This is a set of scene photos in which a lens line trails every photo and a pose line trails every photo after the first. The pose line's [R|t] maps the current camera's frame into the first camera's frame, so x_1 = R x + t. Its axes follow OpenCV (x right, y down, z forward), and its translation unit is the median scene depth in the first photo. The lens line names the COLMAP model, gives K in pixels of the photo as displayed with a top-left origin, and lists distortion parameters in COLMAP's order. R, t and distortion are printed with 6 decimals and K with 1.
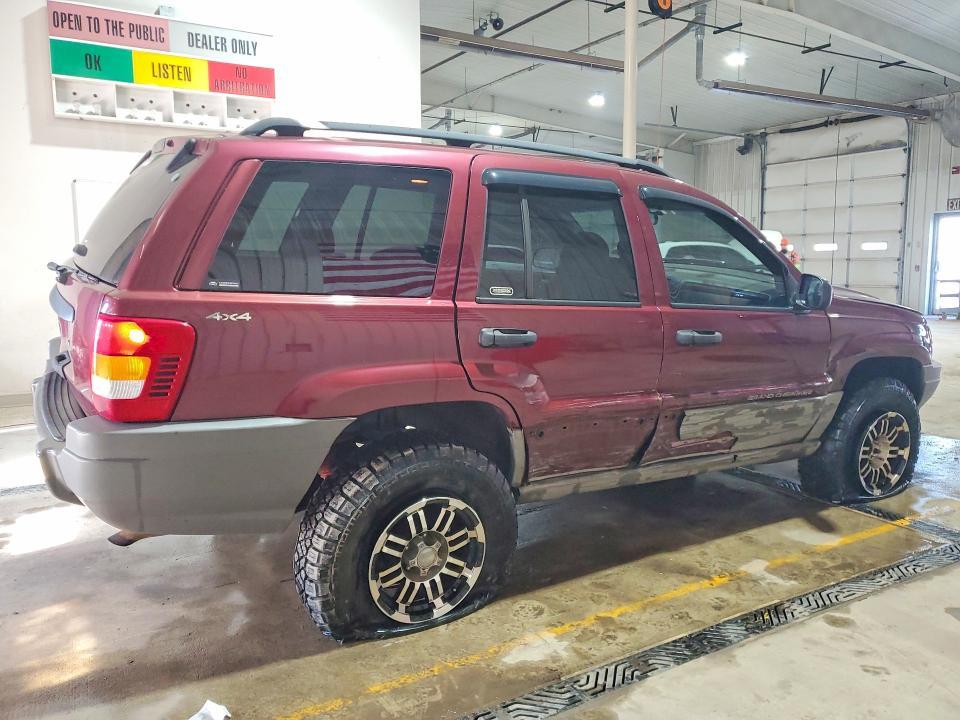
lens RADIAL K [[745.2, 0, 482.1], [0, 745.2, 359.0], [0, 0, 1]] dist [0.030574, -0.009230]
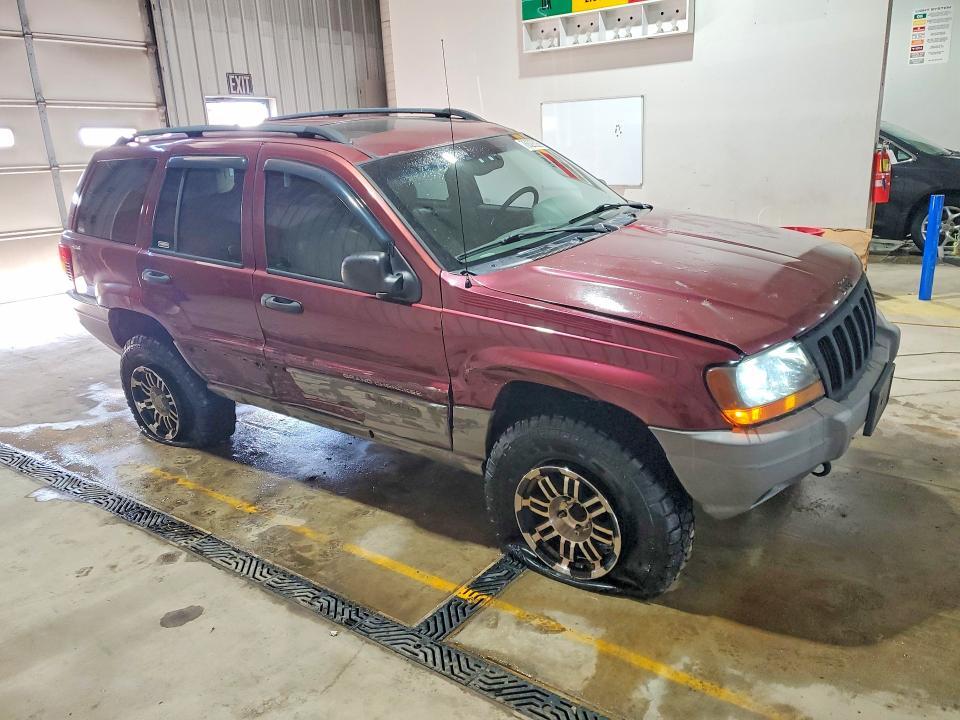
lens RADIAL K [[745.2, 0, 483.1], [0, 745.2, 358.4], [0, 0, 1]] dist [0.030574, -0.009230]
pose [[0.376235, 0.246233, -0.893206, 1.406128], [-0.073221, 0.968926, 0.236265, -0.232725], [0.923627, -0.023490, 0.382573, 0.867934]]
